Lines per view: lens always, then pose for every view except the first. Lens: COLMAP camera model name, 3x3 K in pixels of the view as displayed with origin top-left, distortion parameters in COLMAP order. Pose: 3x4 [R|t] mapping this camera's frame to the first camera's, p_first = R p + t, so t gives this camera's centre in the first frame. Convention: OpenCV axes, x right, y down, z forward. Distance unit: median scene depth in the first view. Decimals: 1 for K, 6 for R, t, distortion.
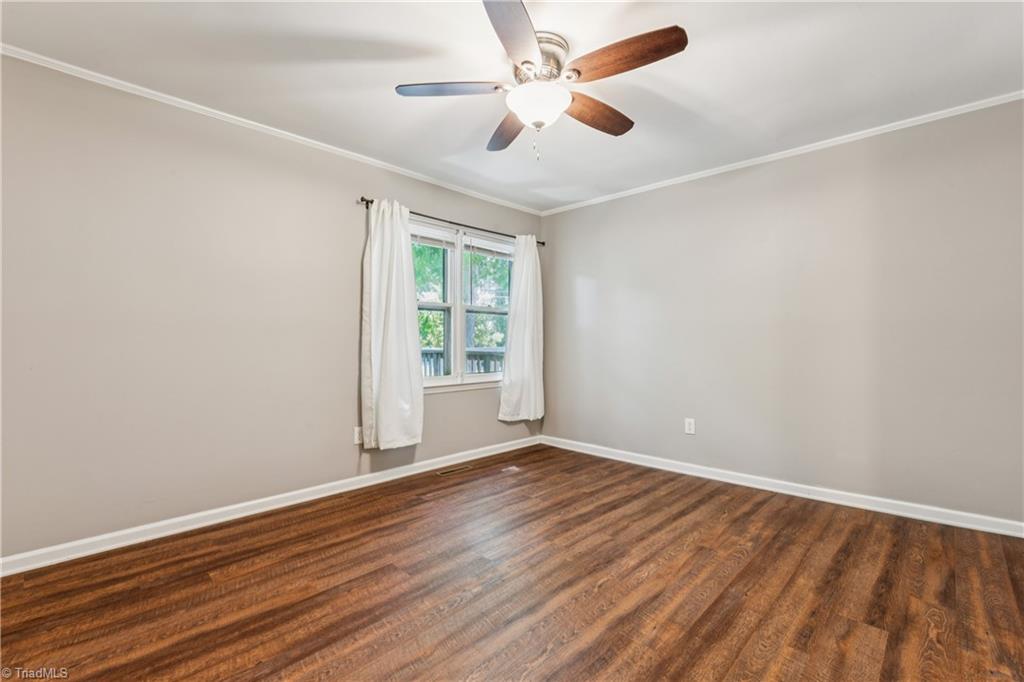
lens RADIAL K [[466.3, 0, 509.0], [0, 466.3, 339.8], [0, 0, 1]] dist [-0.005053, 0.000986]
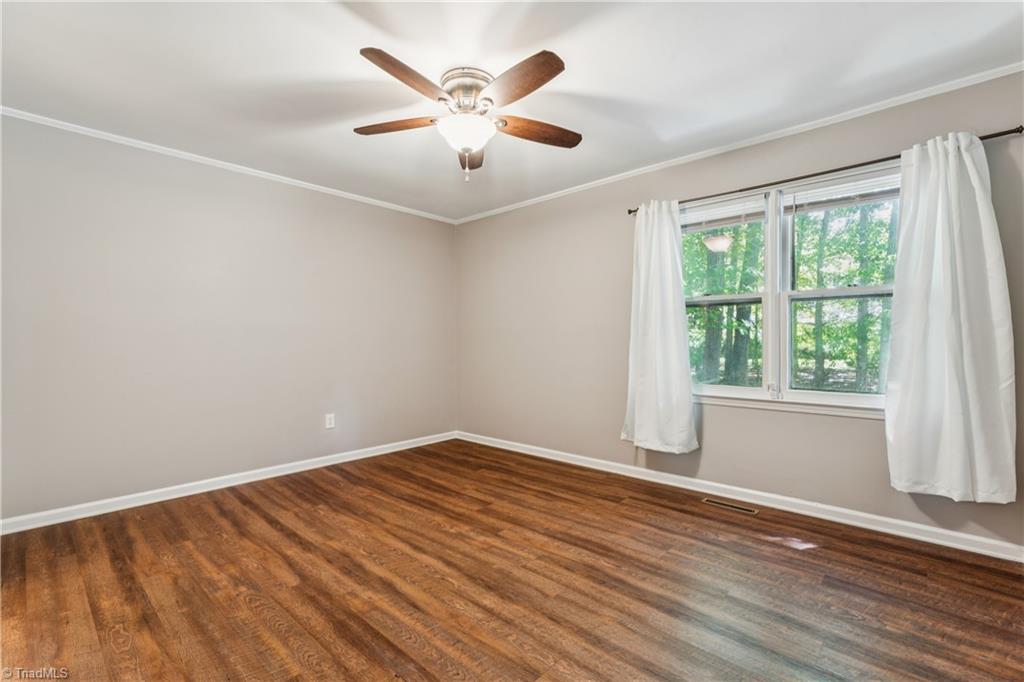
lens RADIAL K [[466.3, 0, 508.0], [0, 466.3, 337.0], [0, 0, 1]] dist [-0.005053, 0.000986]
pose [[-0.003089, -0.007601, -0.999966, 1.139777], [0.004294, 0.999962, -0.007614, -0.002169], [0.999986, -0.004317, -0.003056, 1.058242]]
